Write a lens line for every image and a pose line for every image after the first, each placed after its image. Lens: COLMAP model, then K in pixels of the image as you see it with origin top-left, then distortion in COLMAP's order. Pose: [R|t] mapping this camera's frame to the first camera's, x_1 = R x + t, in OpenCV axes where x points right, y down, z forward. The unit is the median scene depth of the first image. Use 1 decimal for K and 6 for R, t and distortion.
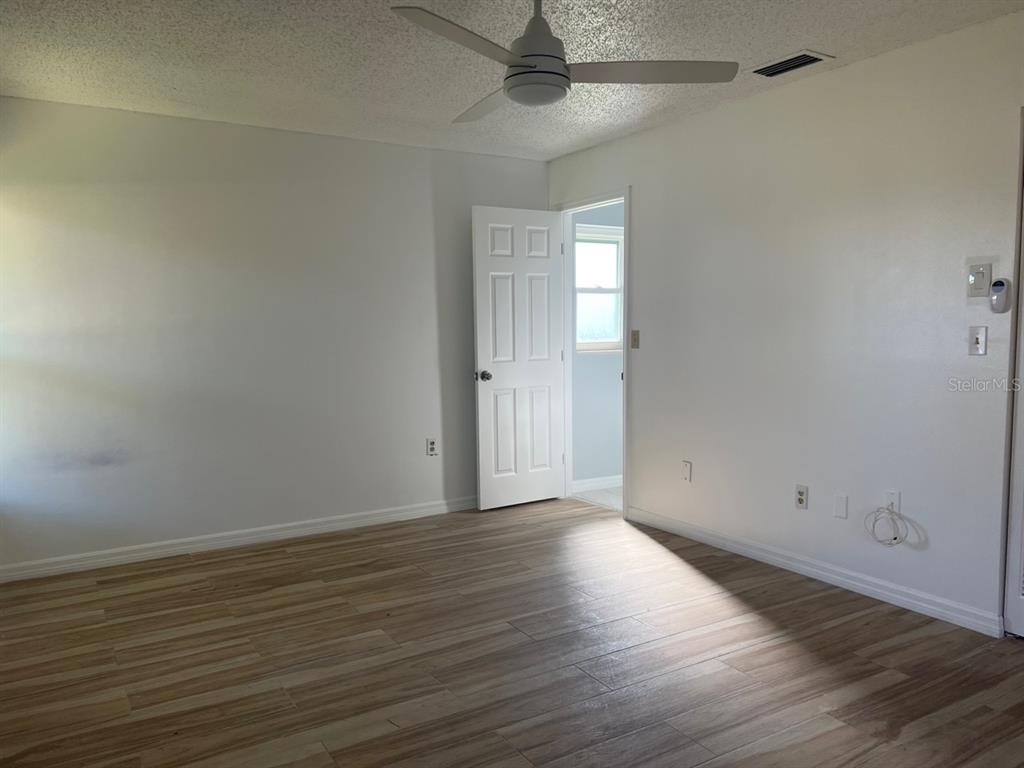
lens RADIAL K [[764.9, 0, 507.5], [0, 764.9, 375.3], [0, 0, 1]] dist [0.070037, -0.092487]
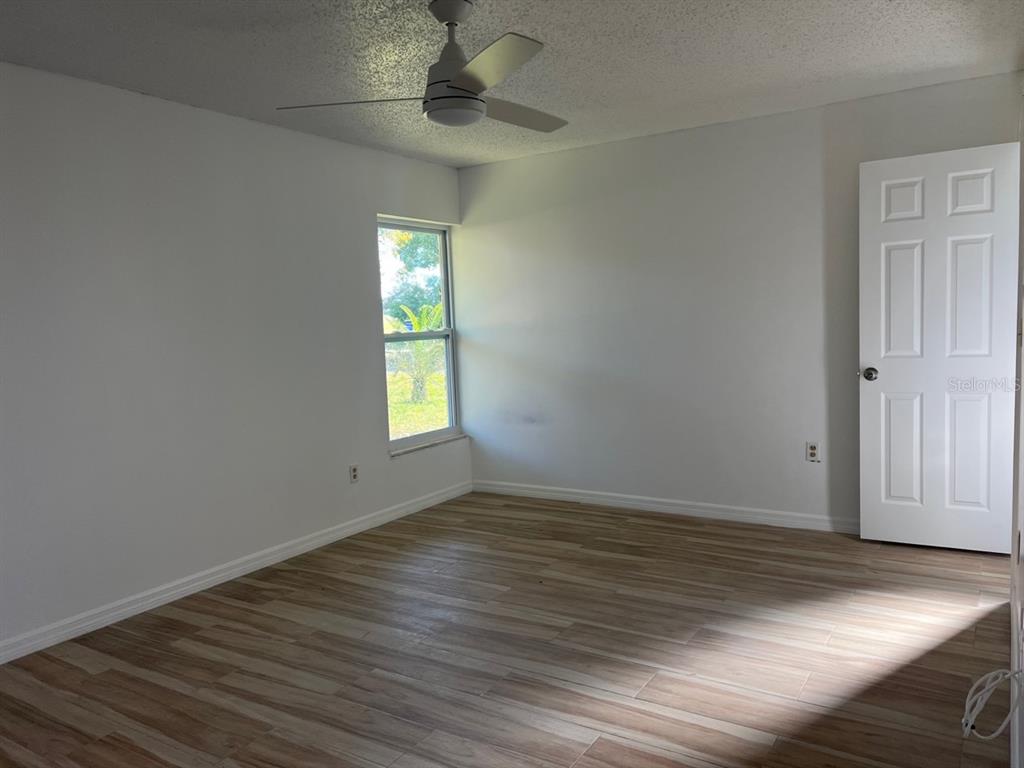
lens RADIAL K [[764.9, 0, 510.6], [0, 764.9, 384.4], [0, 0, 1]] dist [0.070037, -0.092487]
pose [[0.452618, 0.077733, -0.888310, 0.609330], [-0.030356, 0.996959, 0.071773, -0.041243], [0.891188, -0.005520, 0.453601, 0.351166]]
